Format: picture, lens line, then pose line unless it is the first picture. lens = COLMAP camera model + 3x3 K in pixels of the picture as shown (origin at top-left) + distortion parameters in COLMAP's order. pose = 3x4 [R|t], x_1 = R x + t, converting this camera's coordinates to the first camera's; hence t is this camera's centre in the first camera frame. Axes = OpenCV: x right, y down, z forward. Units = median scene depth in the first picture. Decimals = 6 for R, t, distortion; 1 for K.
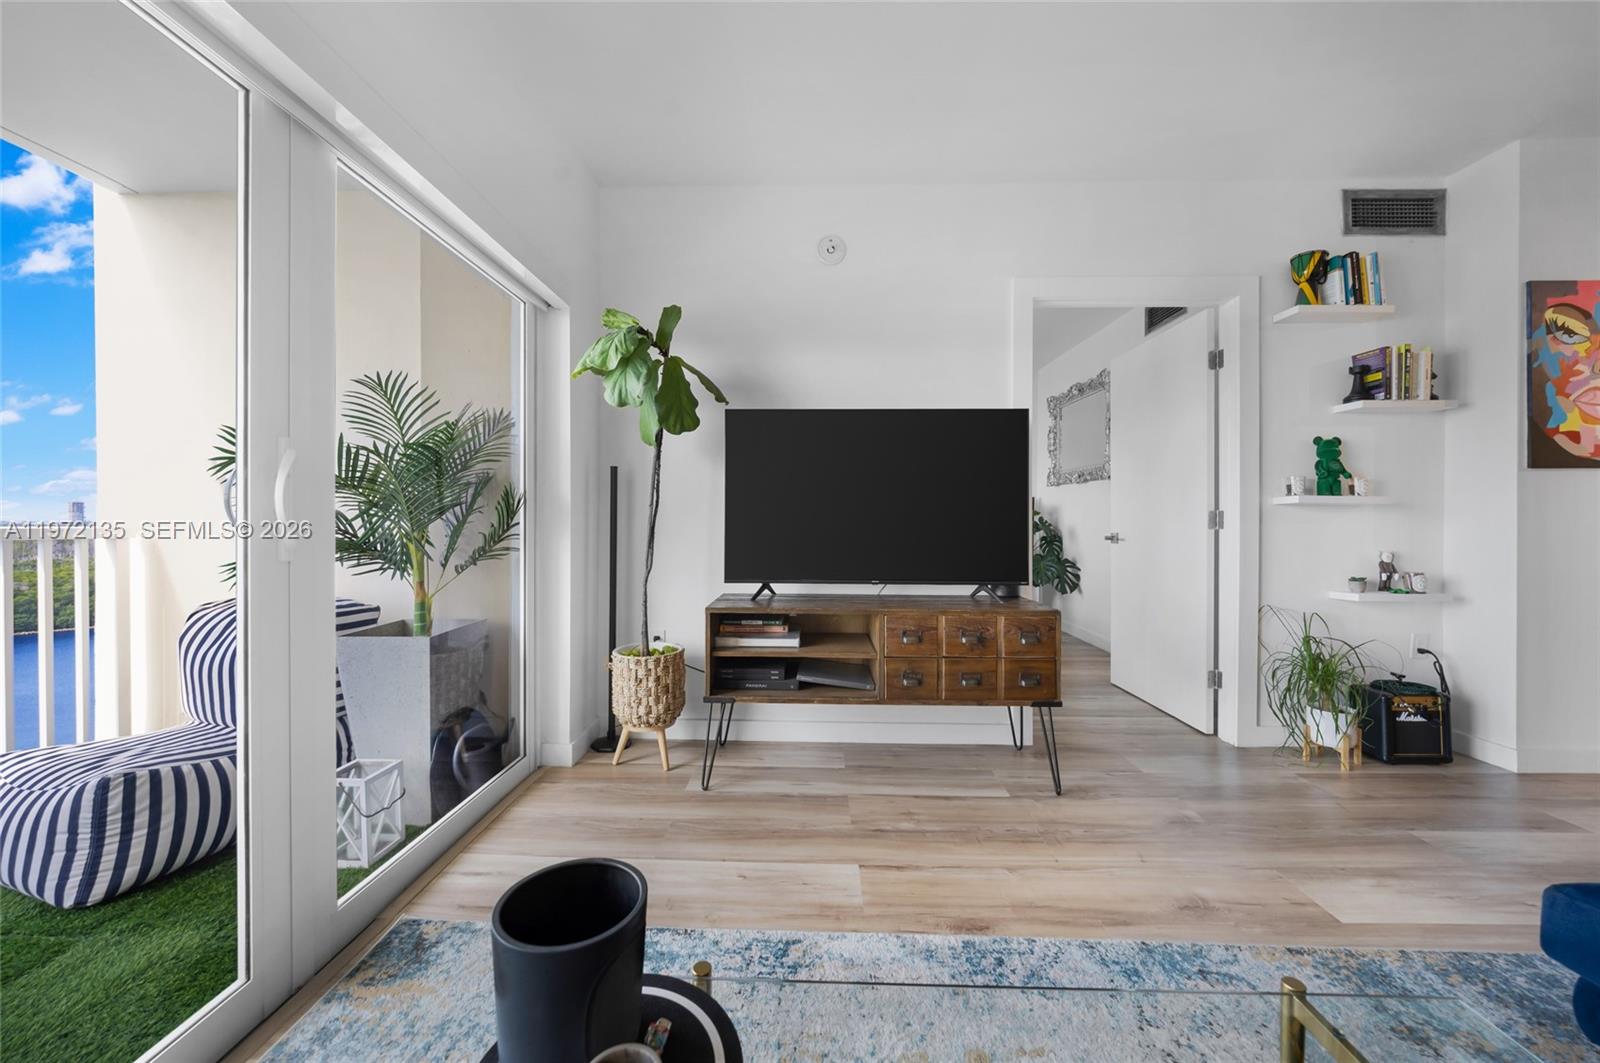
lens RADIAL K [[601.3, 0, 796.1], [0, 601.3, 528.3], [0, 0, 1]] dist [-0.001578, -0.000102]
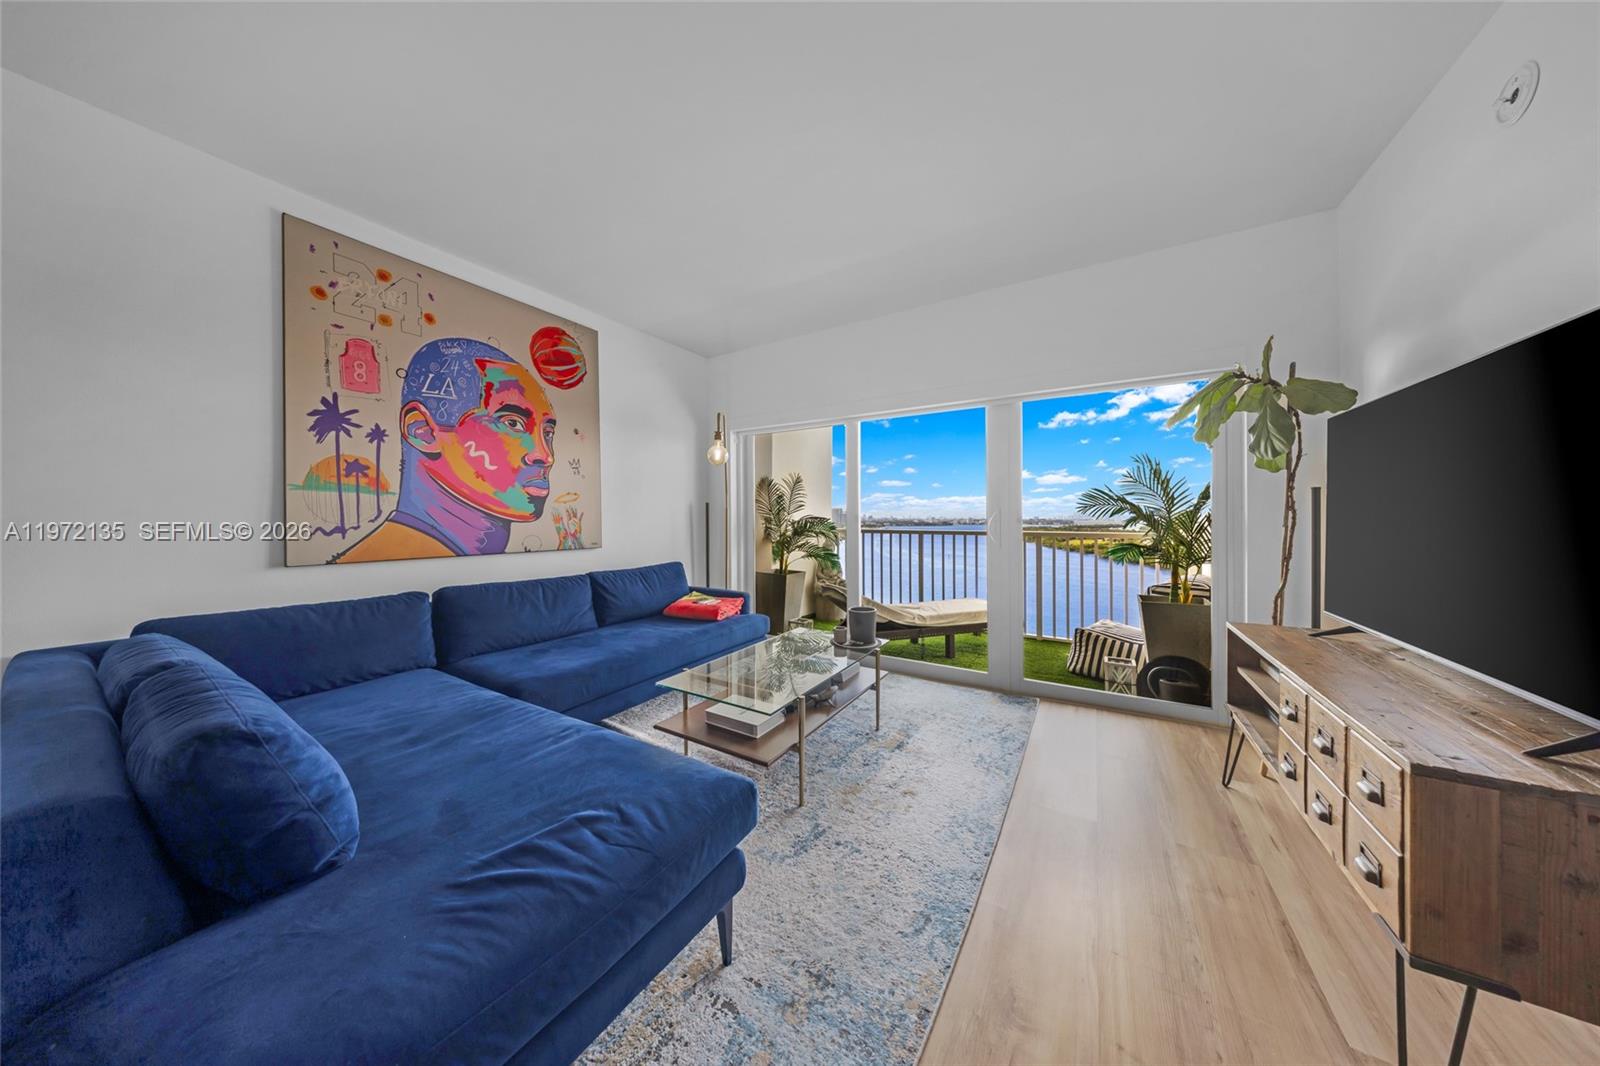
lens RADIAL K [[474.1, 0, 803.3], [0, 474.1, 519.4], [0, 0, 1]] dist [-0.000228, -0.000083]
pose [[-0.496430, 0.000278, -0.868077, 0.922057], [-0.009314, 0.999941, 0.005647, -0.048269], [0.868027, 0.010888, -0.496398, 0.699622]]
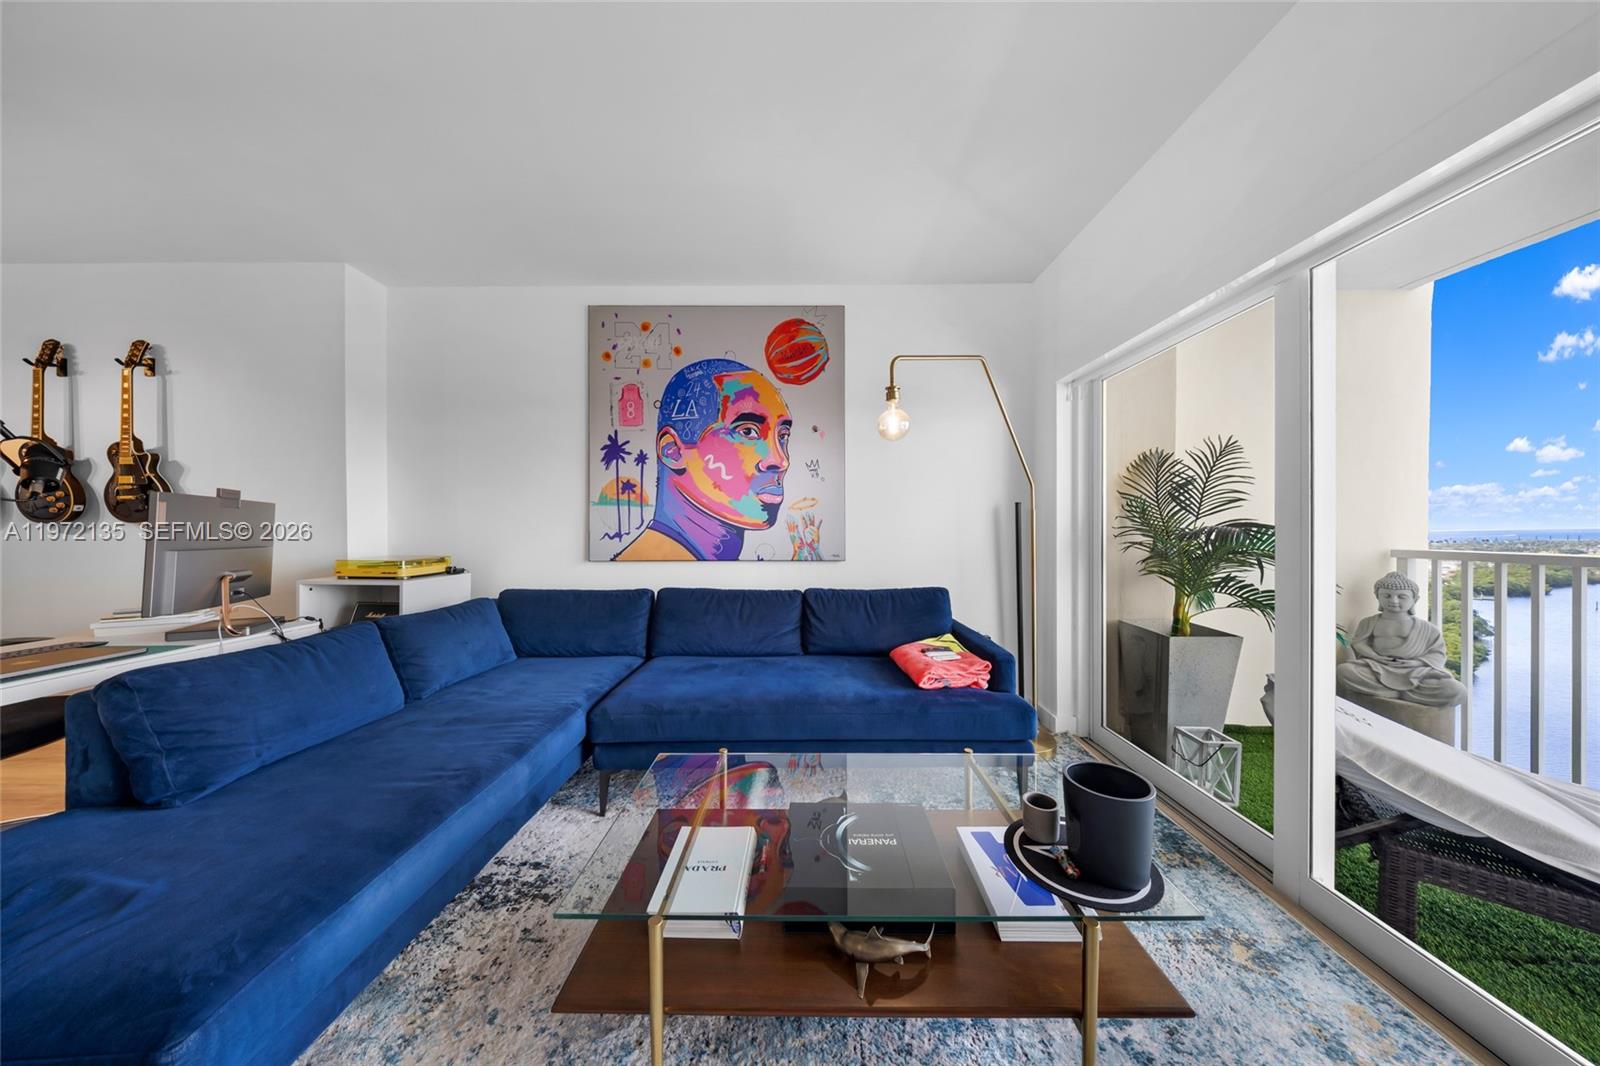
lens RADIAL K [[474.0, 0, 799.8], [0, 474.0, 530.6], [0, 0, 1]] dist [-0.000411, -0.000043]
pose [[-0.999791, -0.002054, -0.020332, 0.165442], [-0.002406, 0.999848, 0.017280, -0.047769], [0.020294, 0.017326, -0.999644, 0.668075]]
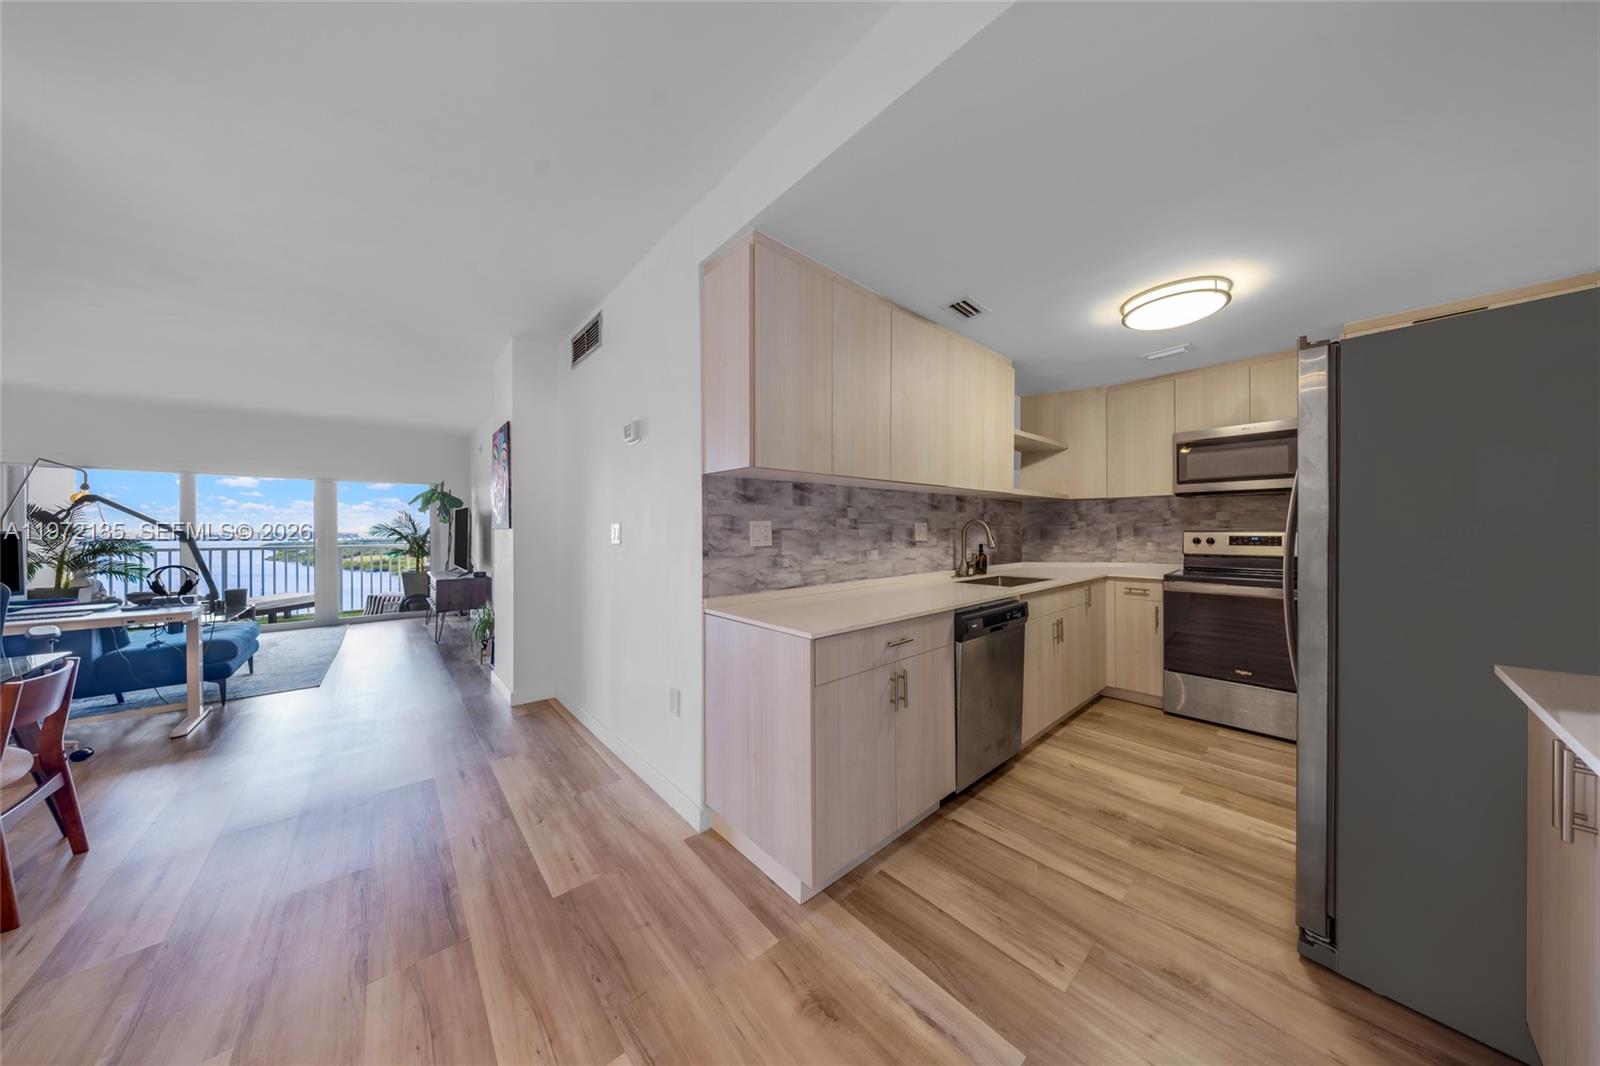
lens RADIAL K [[469.1, 0, 788.5], [0, 469.1, 526.9], [0, 0, 1]] dist [0.005804, -0.000039]
pose [[0.673144, -0.006871, -0.739480, 2.993513], [-0.006476, 0.999864, -0.015185, -0.089656], [0.739483, 0.015011, 0.673008, 0.664026]]
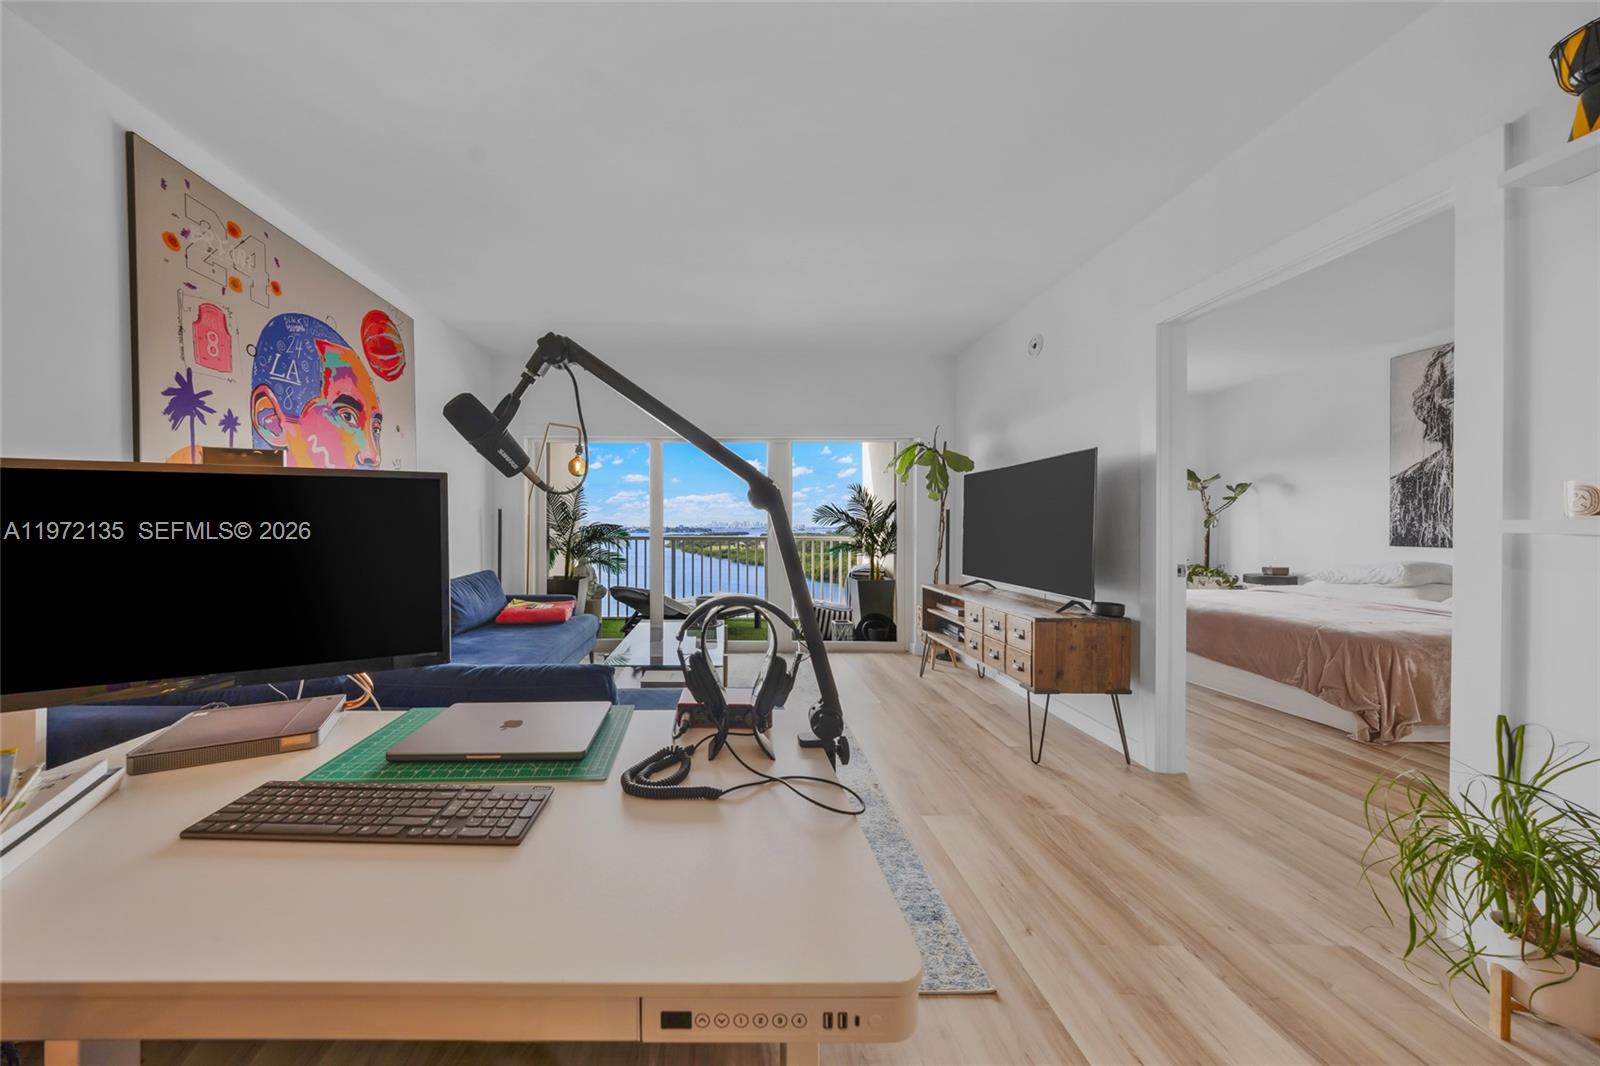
lens RADIAL K [[497.7, 0, 718.6], [0, 497.7, 531.7], [0, 0, 1]] dist [-0.001708, -0.000079]
pose [[0.013975, 0.008815, -0.999863, 1.349855], [-0.013371, 0.999873, 0.008628, -0.041982], [0.999813, 0.013248, 0.014091, 0.292464]]
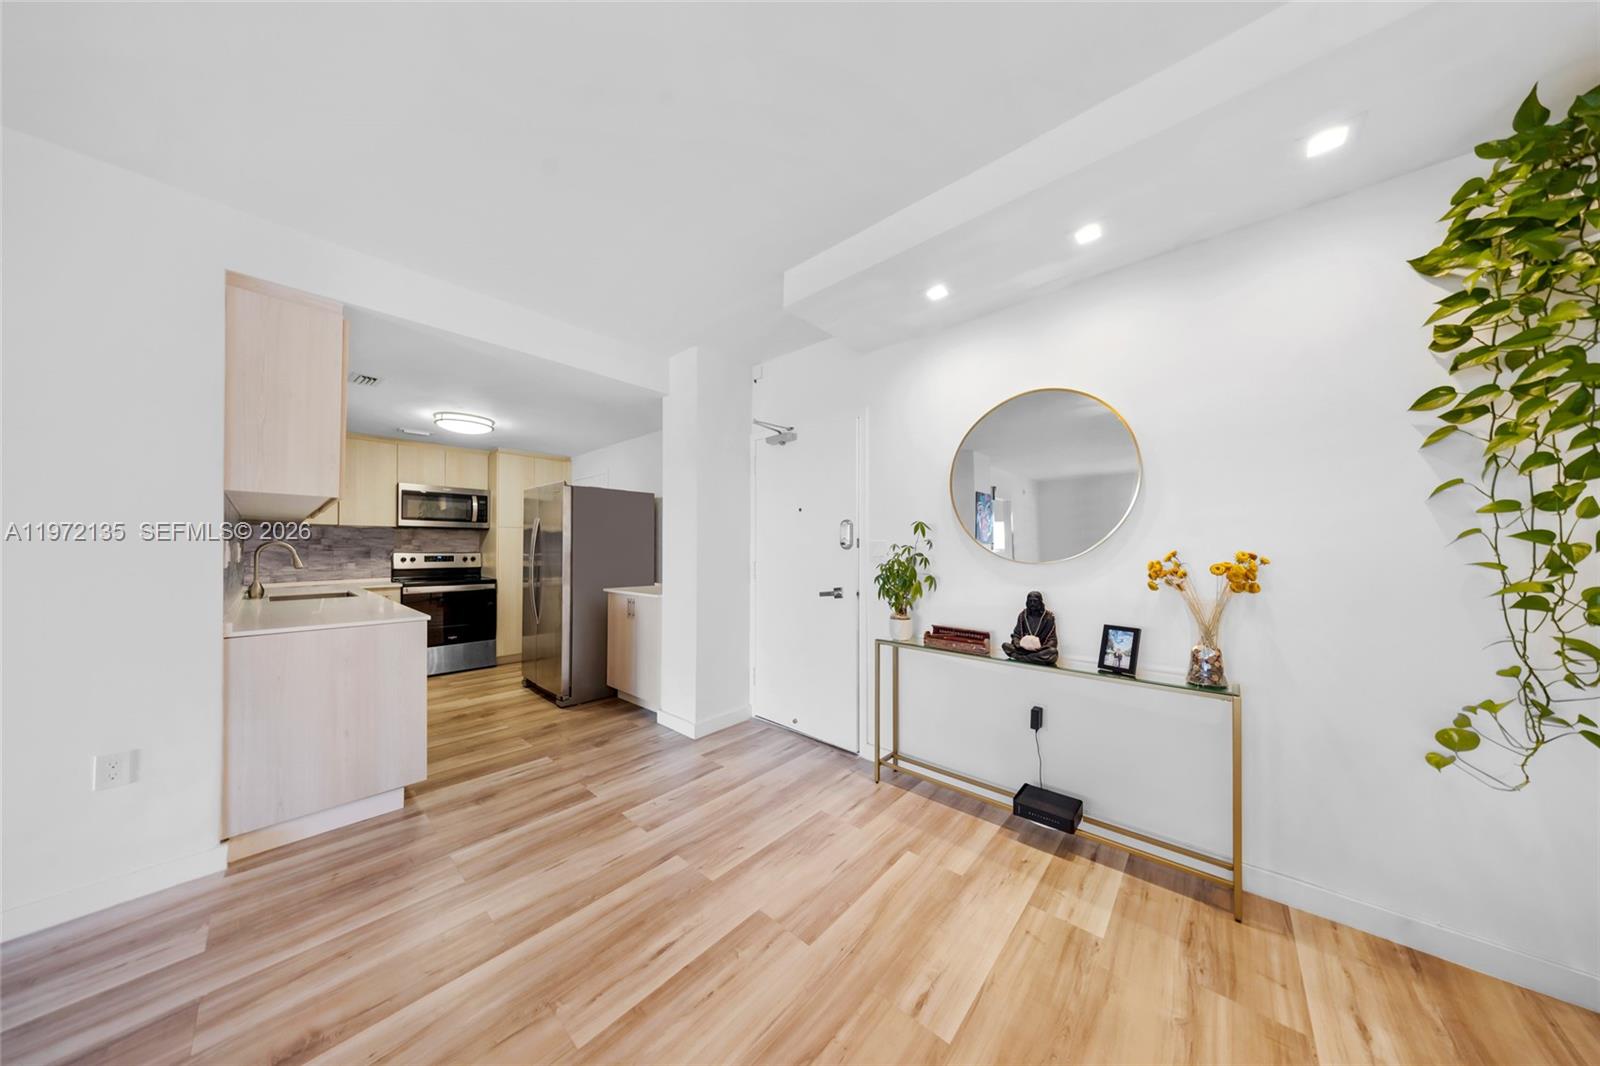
lens RADIAL K [[485.8, 0, 812.1], [0, 485.8, 546.3], [0, 0, 1]] dist [-0.002620, 0.000059]
pose [[0.641700, 0.006942, 0.766924, 2.331382], [0.010957, 0.999774, -0.018217, -0.077184], [-0.766877, 0.020093, 0.641479, -0.100859]]
